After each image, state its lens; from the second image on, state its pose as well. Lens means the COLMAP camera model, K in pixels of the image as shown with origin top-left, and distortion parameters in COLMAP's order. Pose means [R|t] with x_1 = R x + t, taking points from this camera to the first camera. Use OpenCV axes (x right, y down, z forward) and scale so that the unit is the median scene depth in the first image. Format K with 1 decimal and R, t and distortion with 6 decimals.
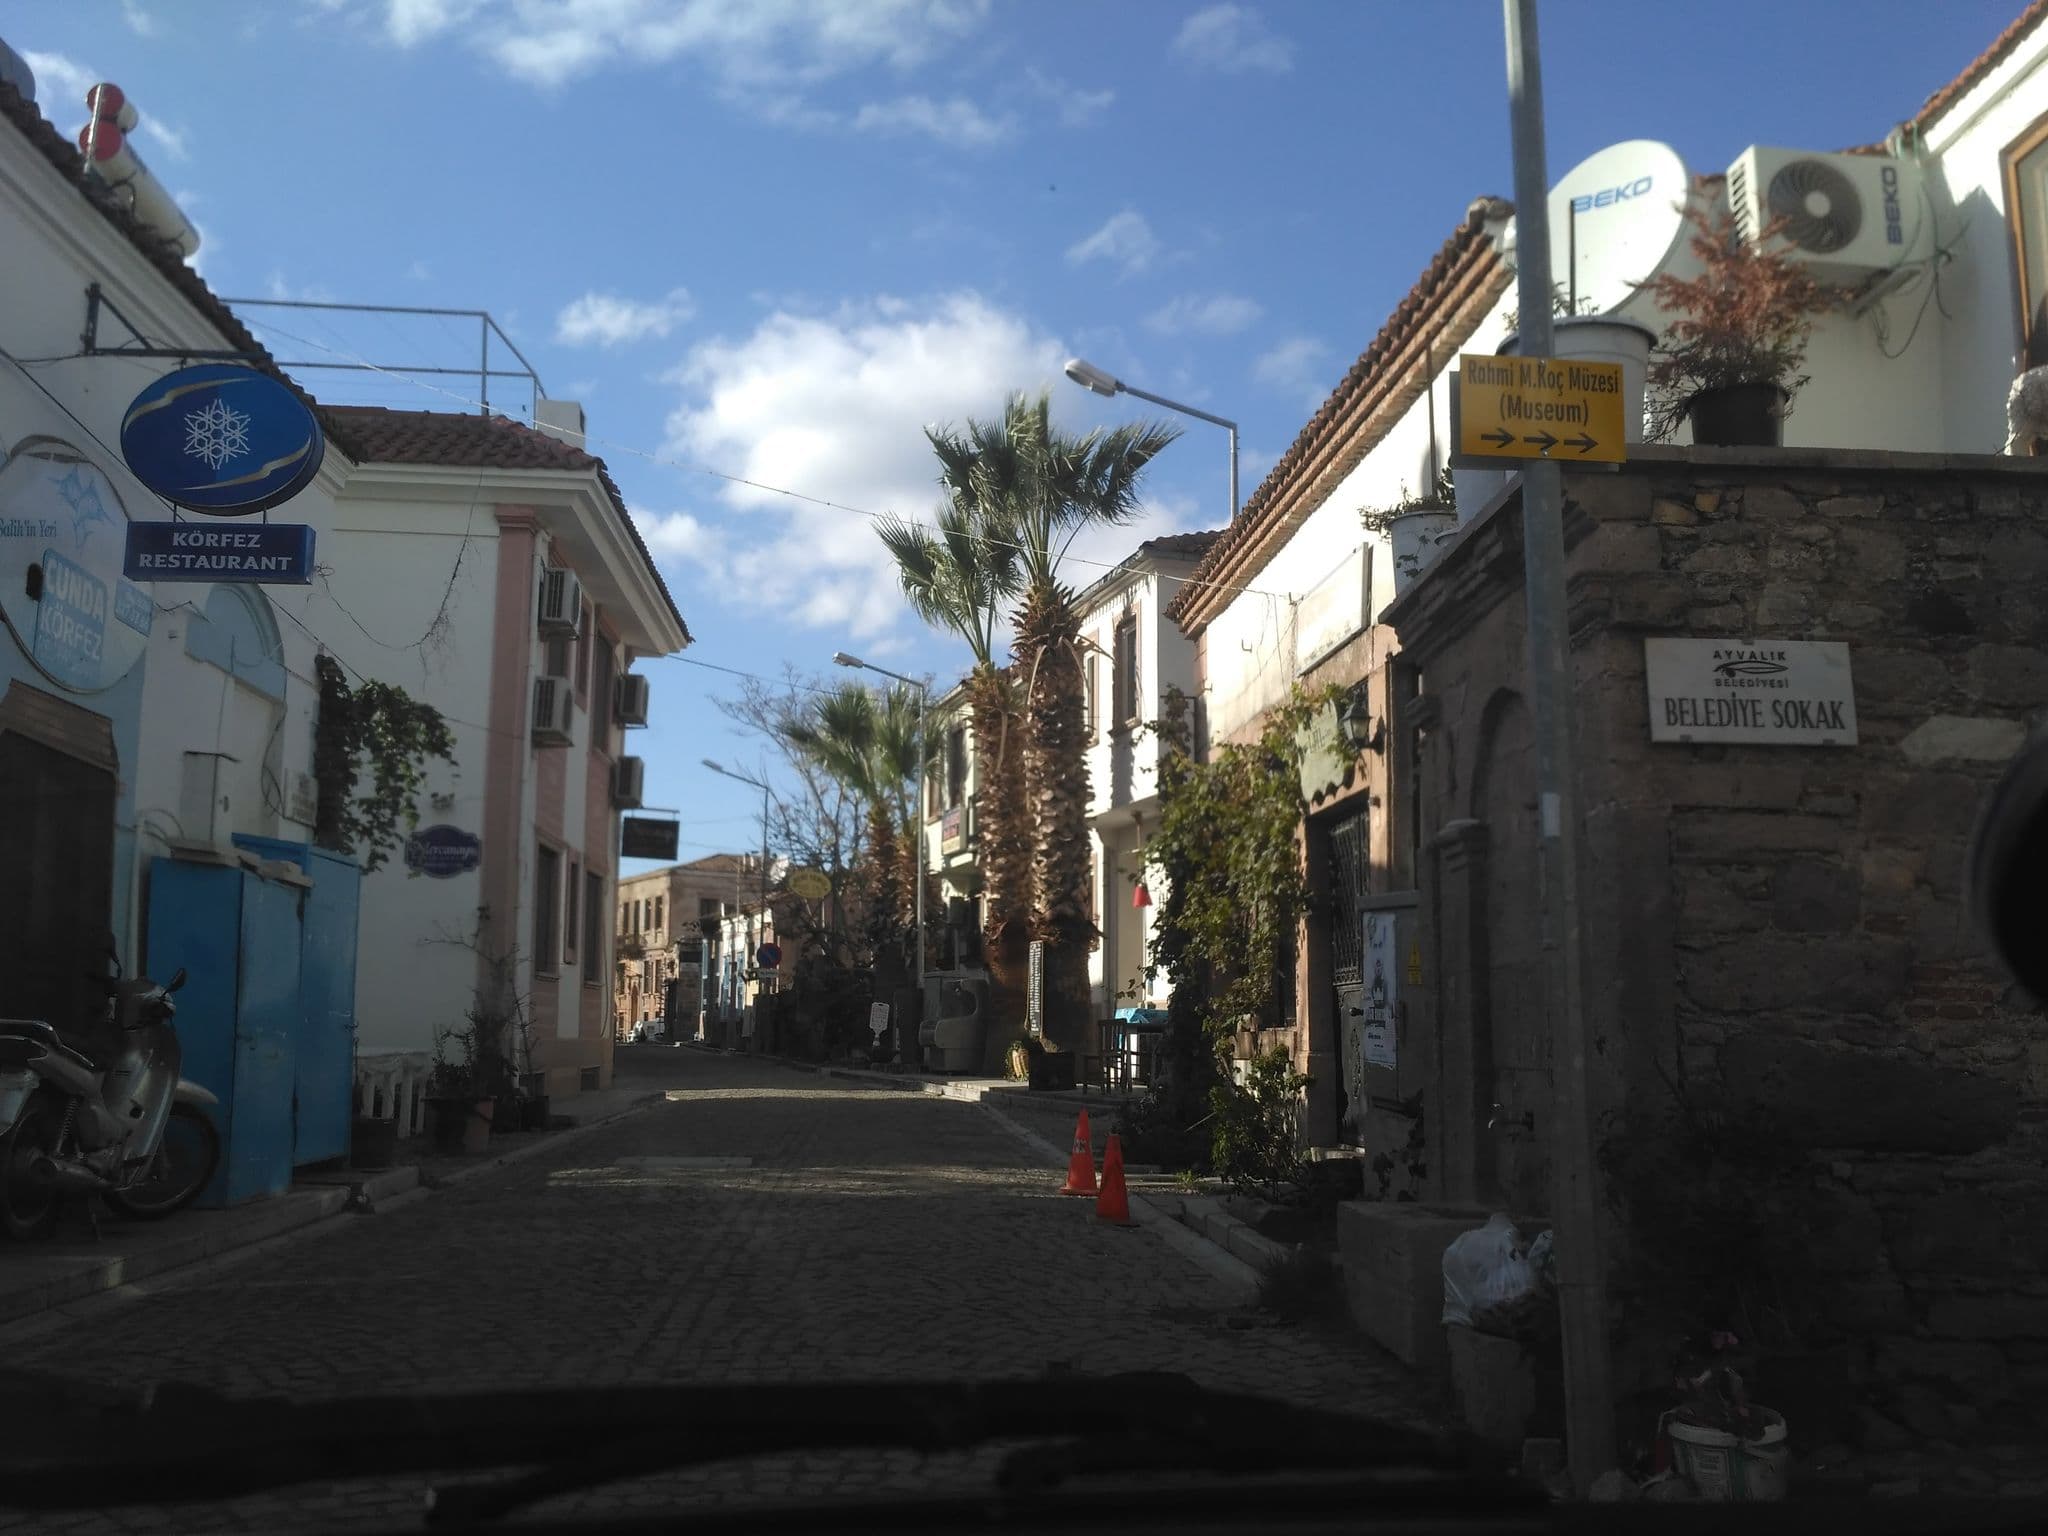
lens RADIAL K [[1801.6, 0, 1024.0], [0, 1801.6, 768.0], [0, 0, 1]] dist [-0.005193, 0.000122]
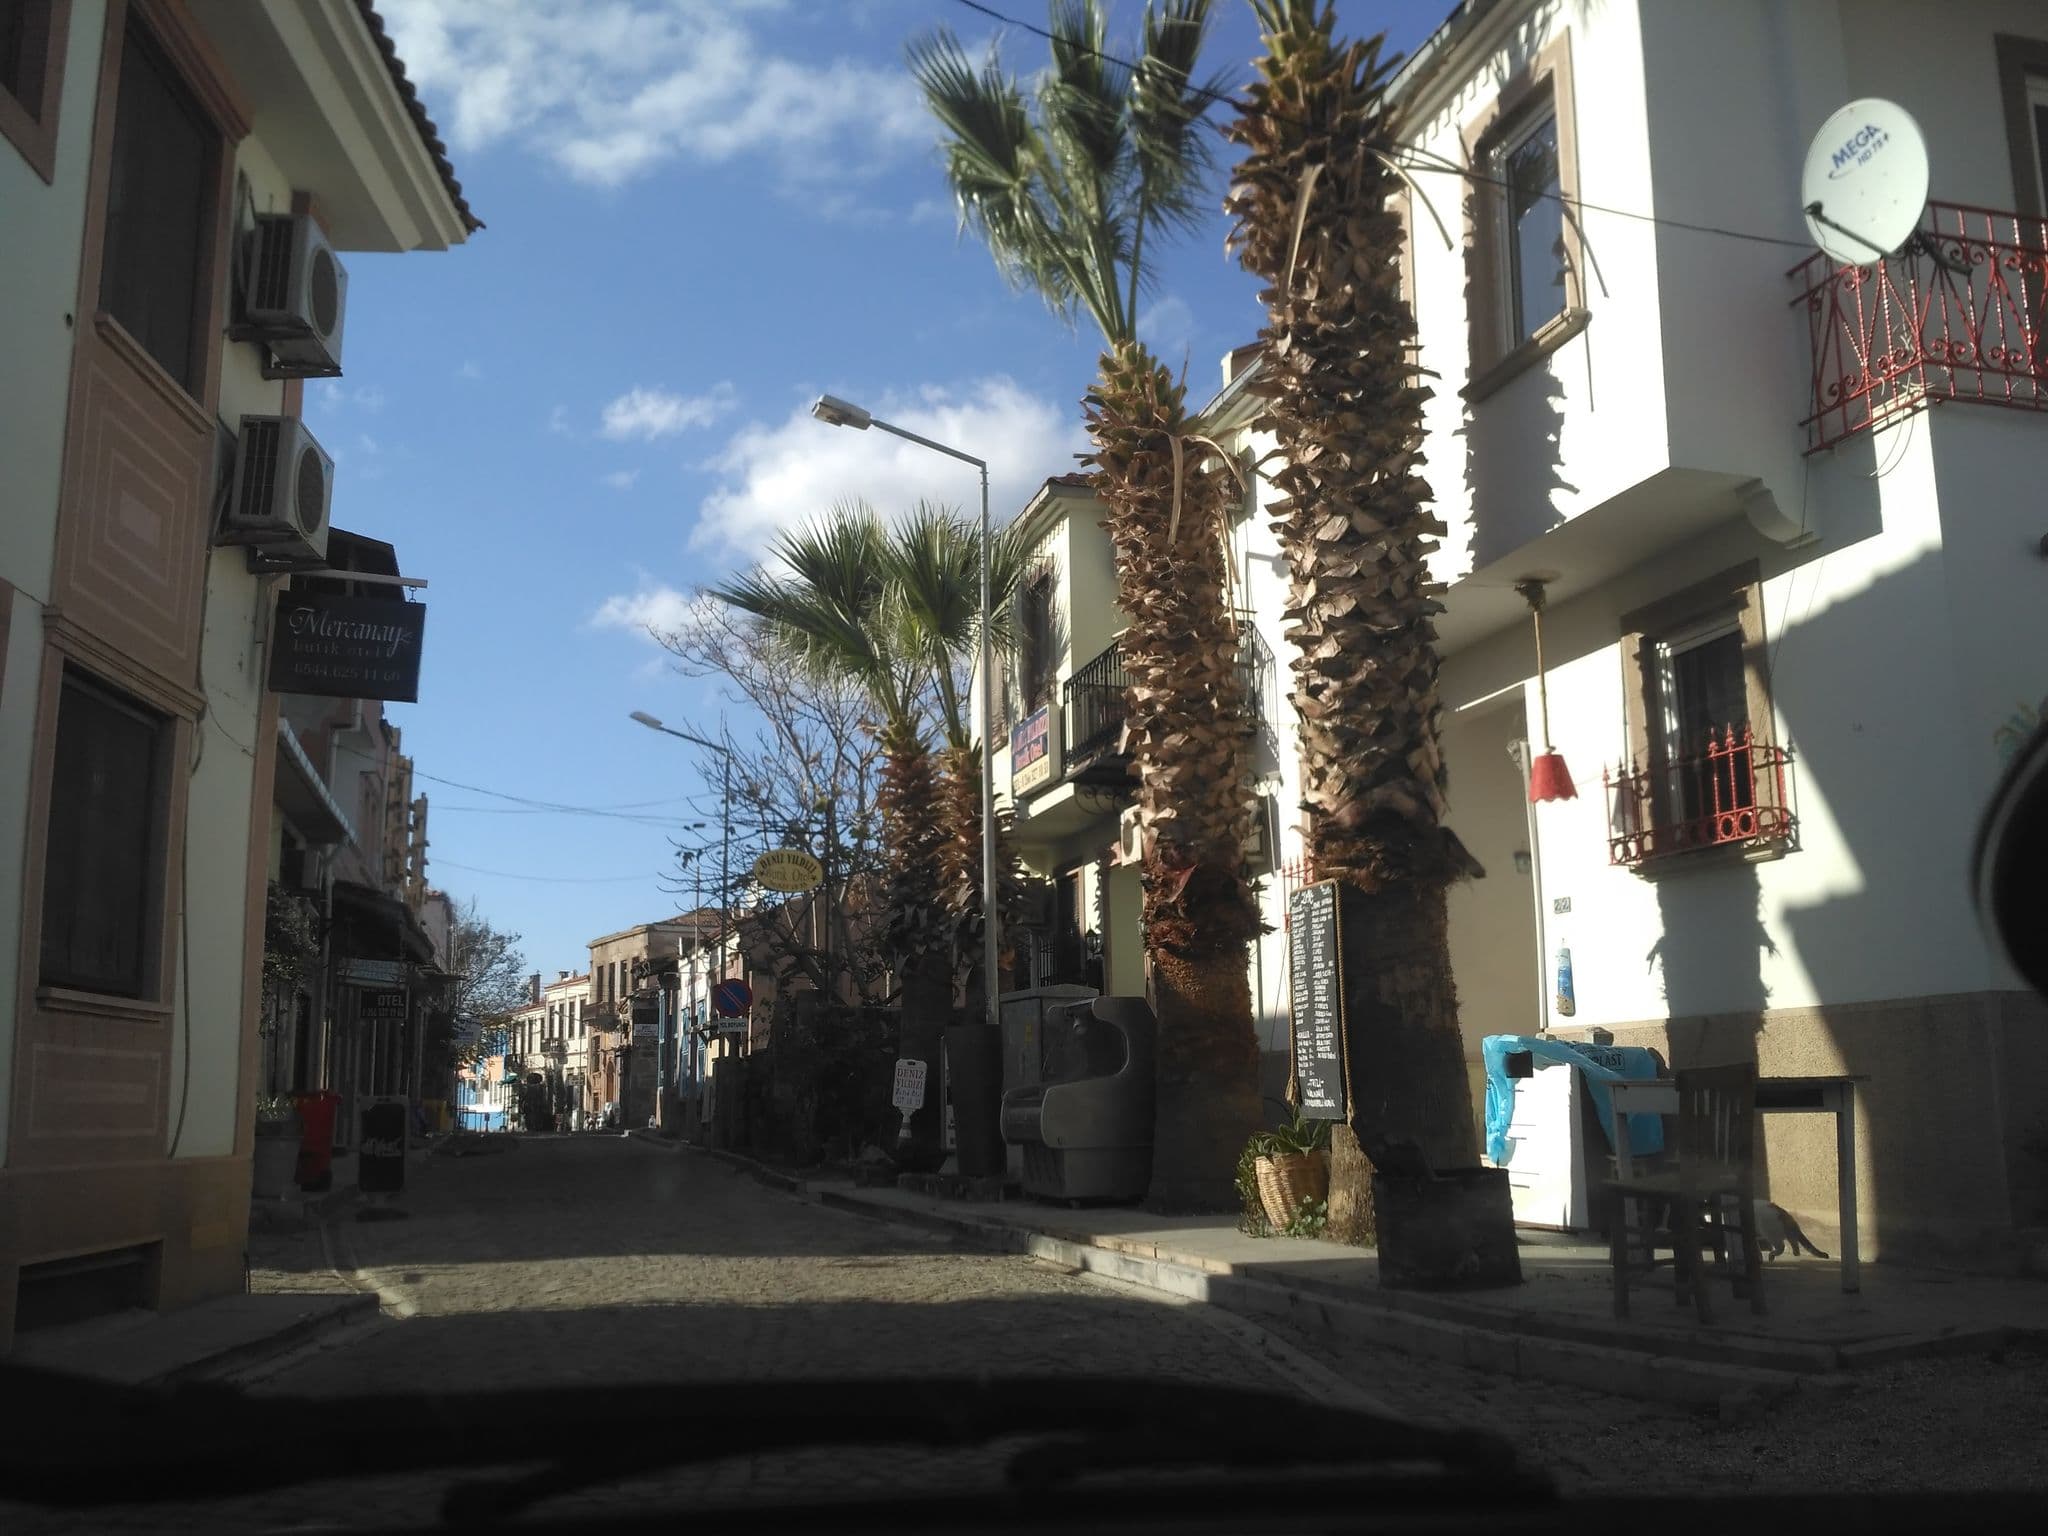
lens RADIAL K [[1832.5, 0, 1024.0], [0, 1832.5, 768.0], [0, 0, 1]] dist [0.124430, 0.000645]
pose [[0.999907, -0.013136, -0.003656, -0.043154], [0.012993, 0.999237, -0.036824, 0.064719], [0.004137, 0.036773, 0.999315, 0.448701]]
